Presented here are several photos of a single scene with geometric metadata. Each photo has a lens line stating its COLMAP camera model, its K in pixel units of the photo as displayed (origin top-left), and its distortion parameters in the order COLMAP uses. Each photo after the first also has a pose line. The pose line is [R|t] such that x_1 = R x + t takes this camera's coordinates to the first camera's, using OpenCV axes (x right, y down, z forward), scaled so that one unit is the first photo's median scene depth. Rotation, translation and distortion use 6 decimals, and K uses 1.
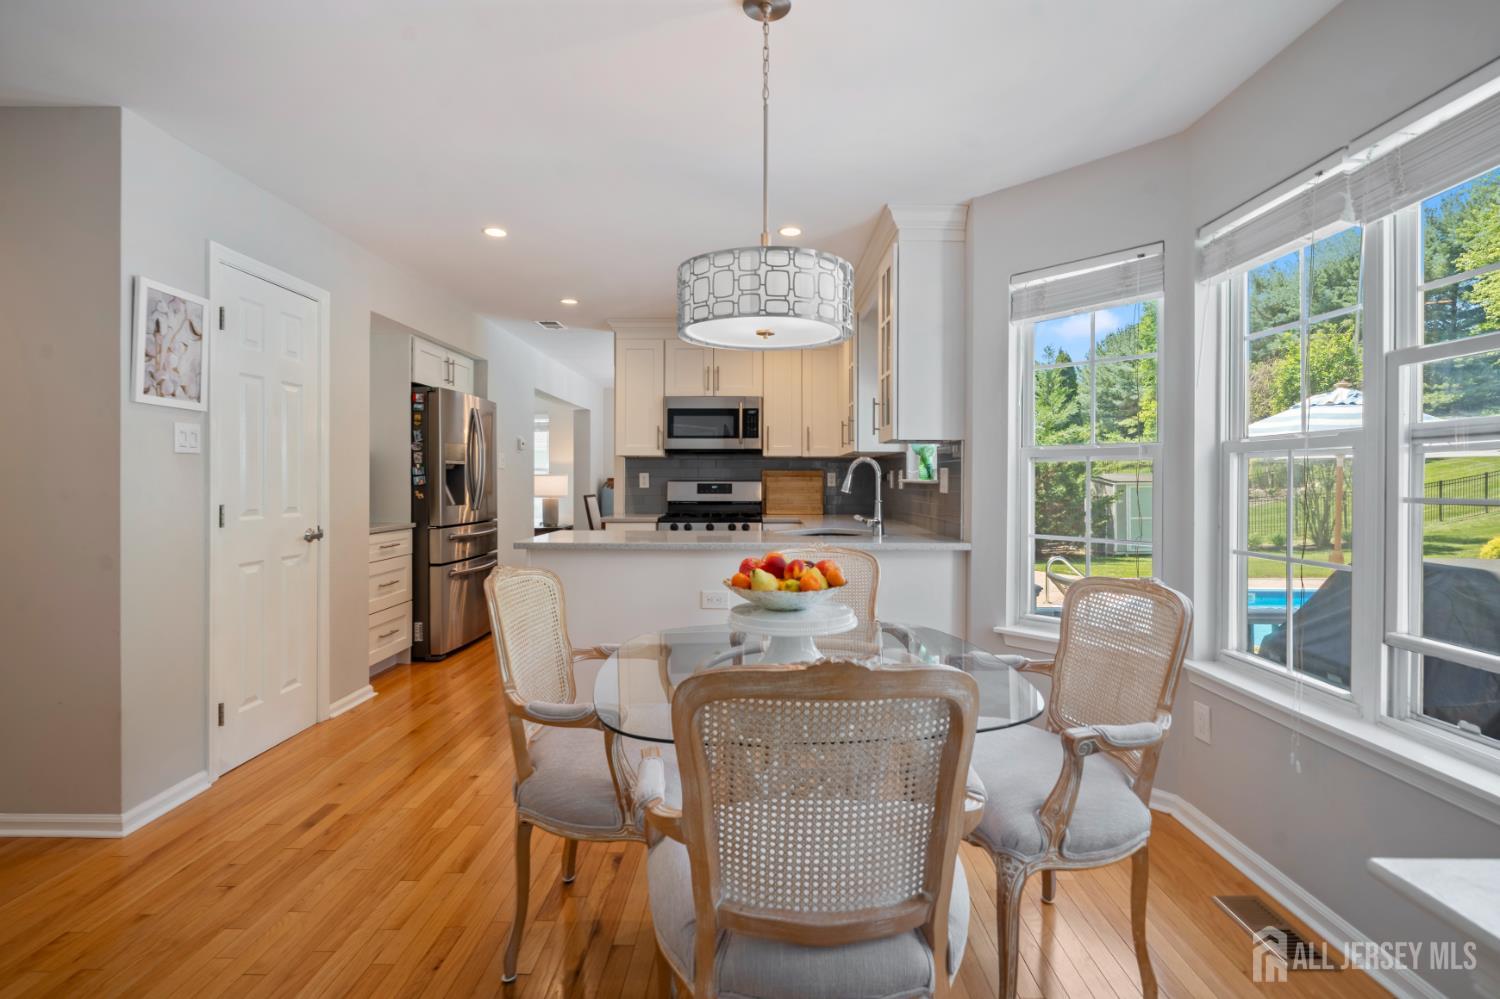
lens RADIAL K [[686.0, 0, 746.2], [0, 686.0, 479.1], [0, 0, 1]] dist [-0.004743, 0.000469]
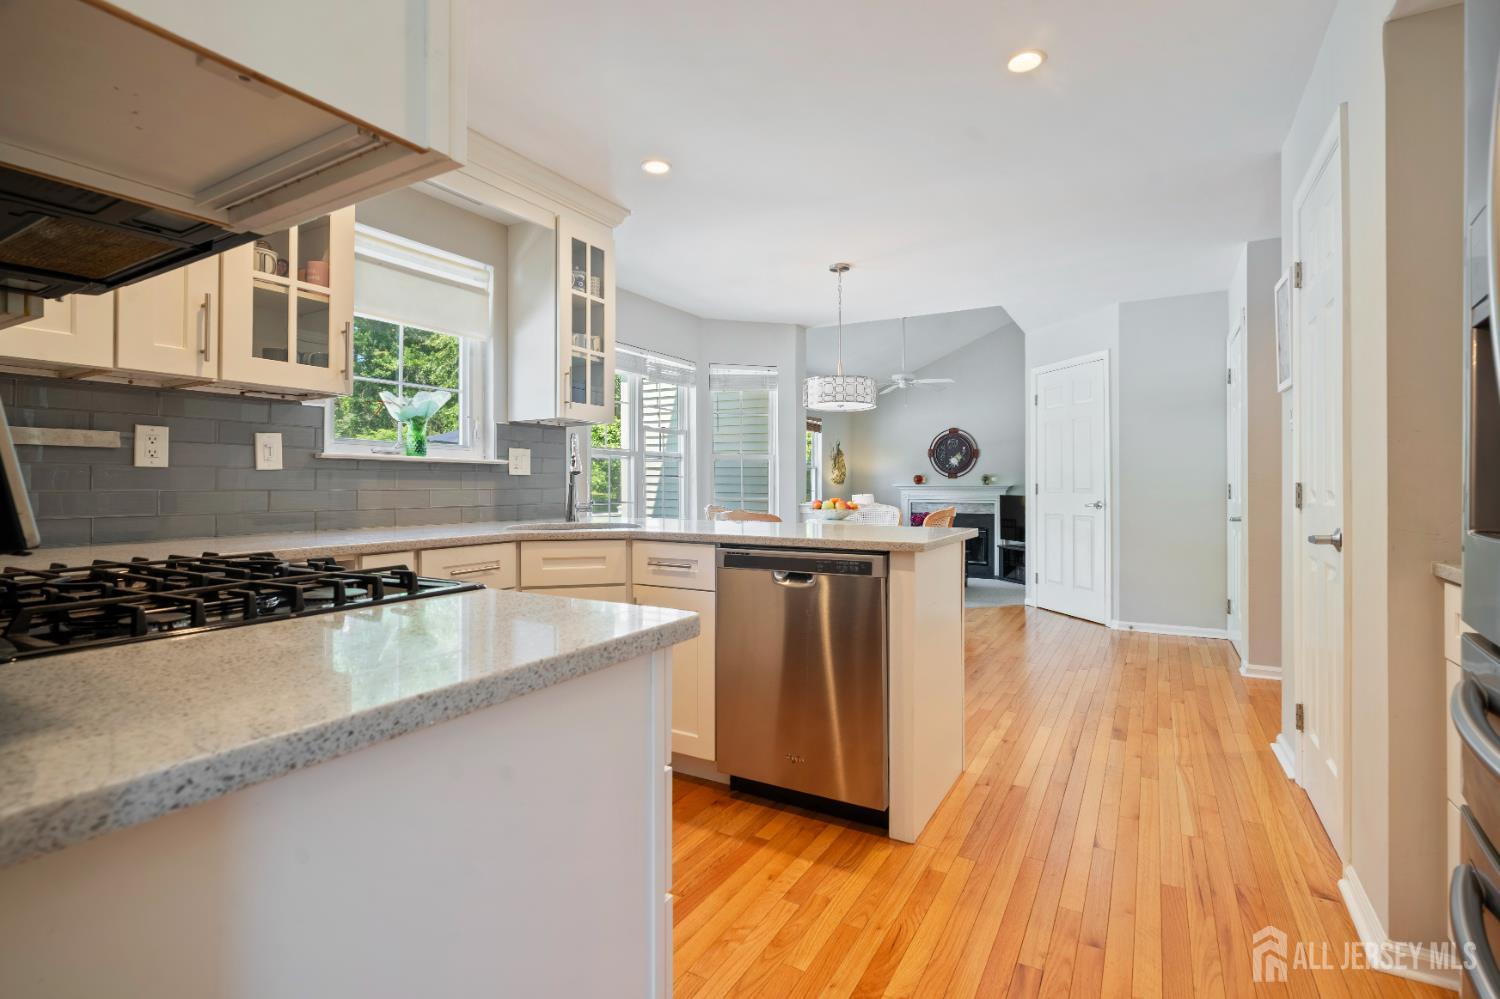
lens RADIAL K [[686.0, 0, 747.6], [0, 686.0, 489.5], [0, 0, 1]] dist [-0.004743, 0.000469]
pose [[-0.869960, -0.007460, 0.493066, -0.298385], [-0.004086, 0.999960, 0.007920, 0.021287], [-0.493106, 0.004875, -0.869956, 1.106232]]
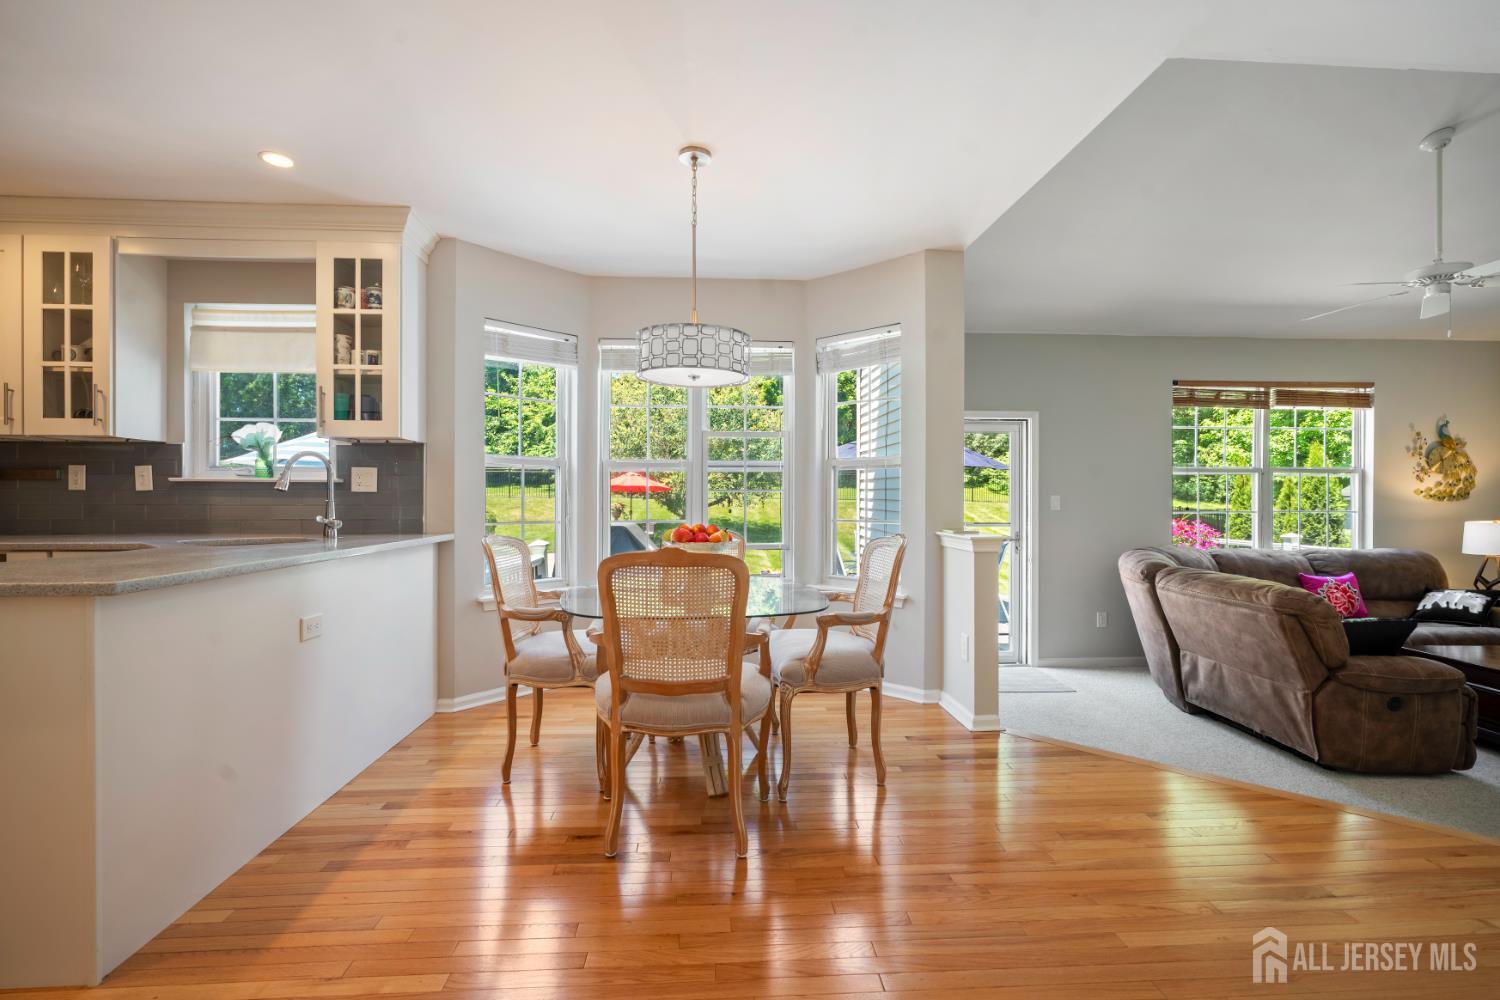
lens RADIAL K [[686.0, 0, 755.3], [0, 686.0, 503.4], [0, 0, 1]] dist [-0.004743, 0.000469]
pose [[-0.083706, -0.009601, 0.996444, -0.506978], [-0.003326, 0.999951, 0.009356, 0.017384], [-0.996485, -0.002531, -0.083733, 0.337676]]
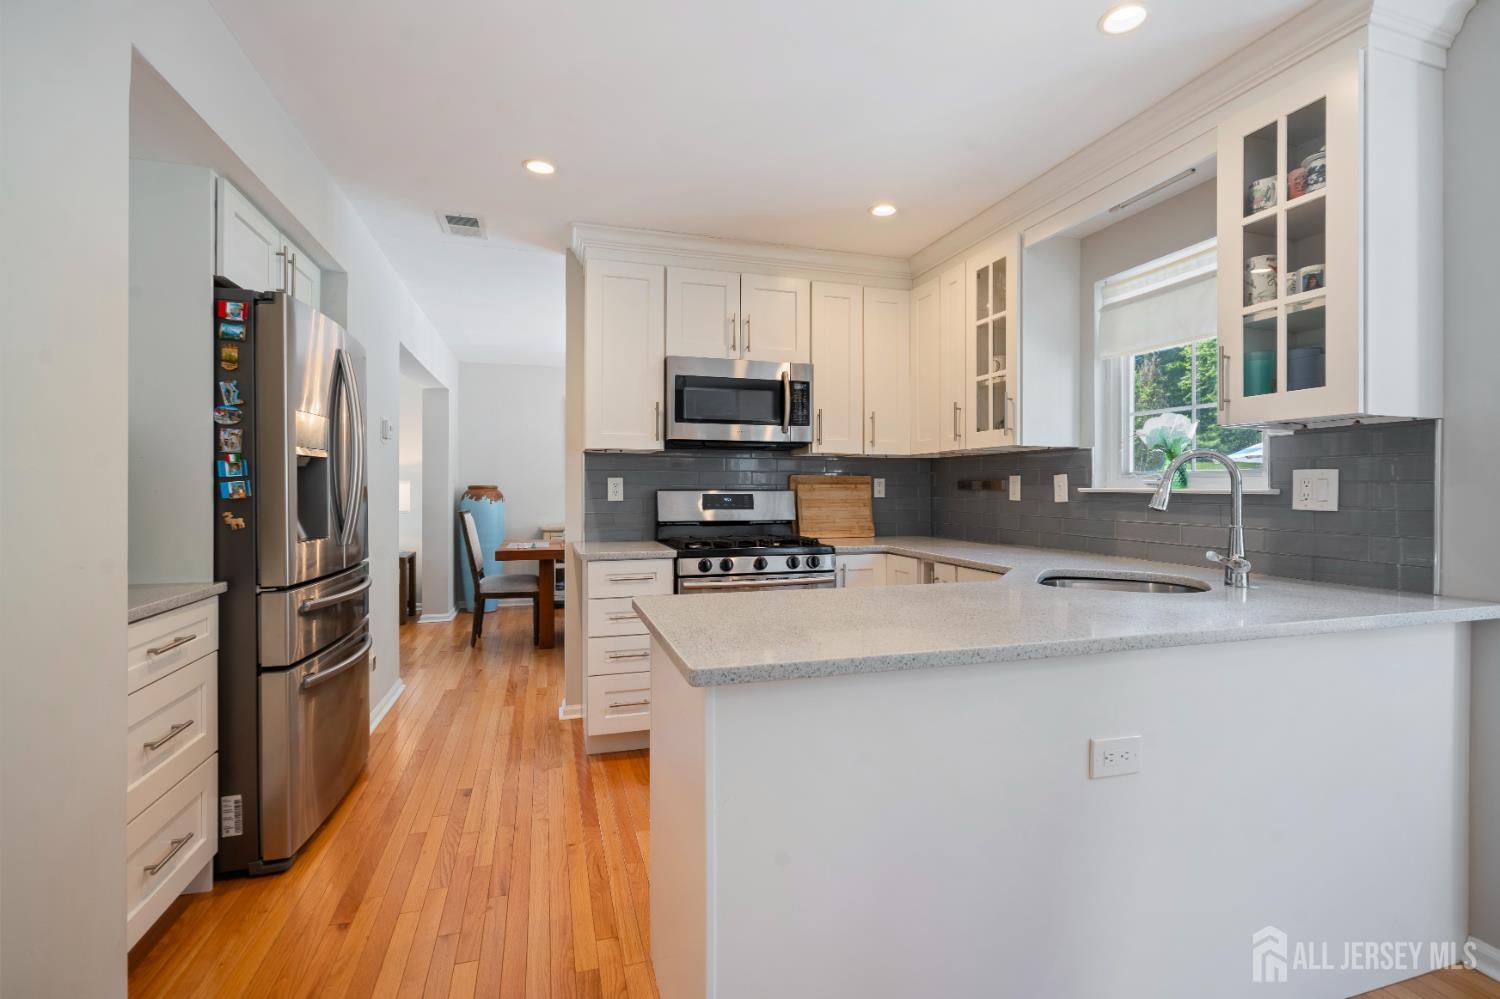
lens RADIAL K [[686.0, 0, 748.9], [0, 686.0, 488.8], [0, 0, 1]] dist [-0.004743, 0.000469]
pose [[0.951344, -0.000423, 0.308131, -0.244989], [0.000029, 0.999999, 0.001281, 0.000604], [-0.308132, -0.001210, 0.951343, 0.384428]]
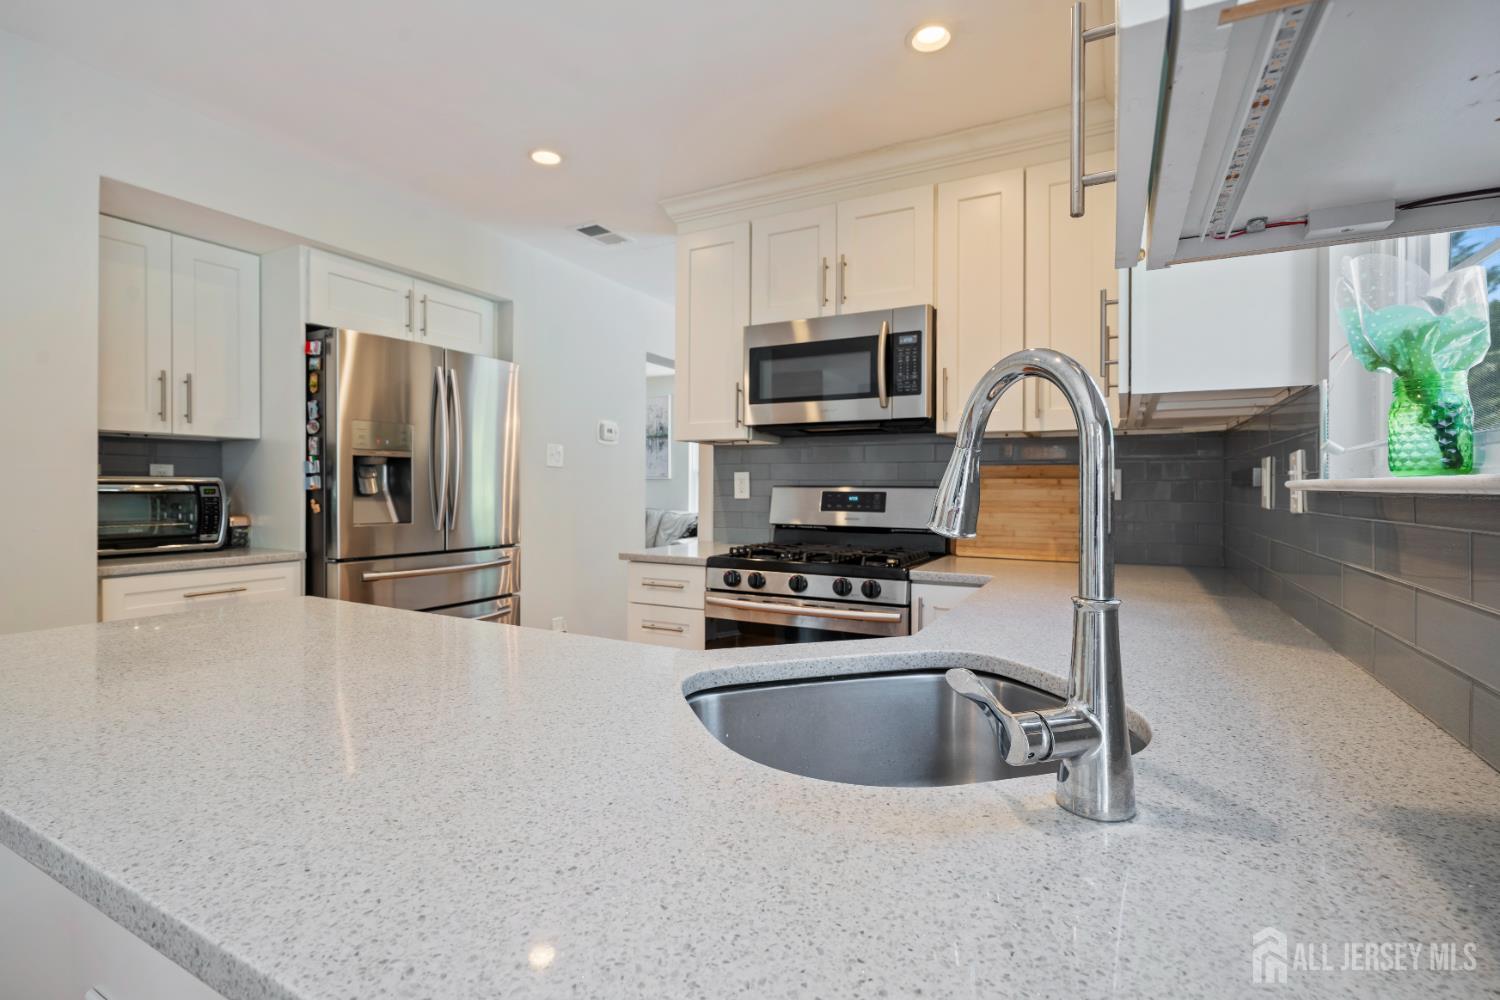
lens RADIAL K [[686.0, 0, 753.6], [0, 686.0, 491.8], [0, 0, 1]] dist [-0.004743, 0.000469]
pose [[0.891390, 0.006471, -0.453191, 0.127769], [-0.003805, 0.999970, 0.006794, 0.003497], [0.453221, -0.004332, 0.891388, 0.536289]]
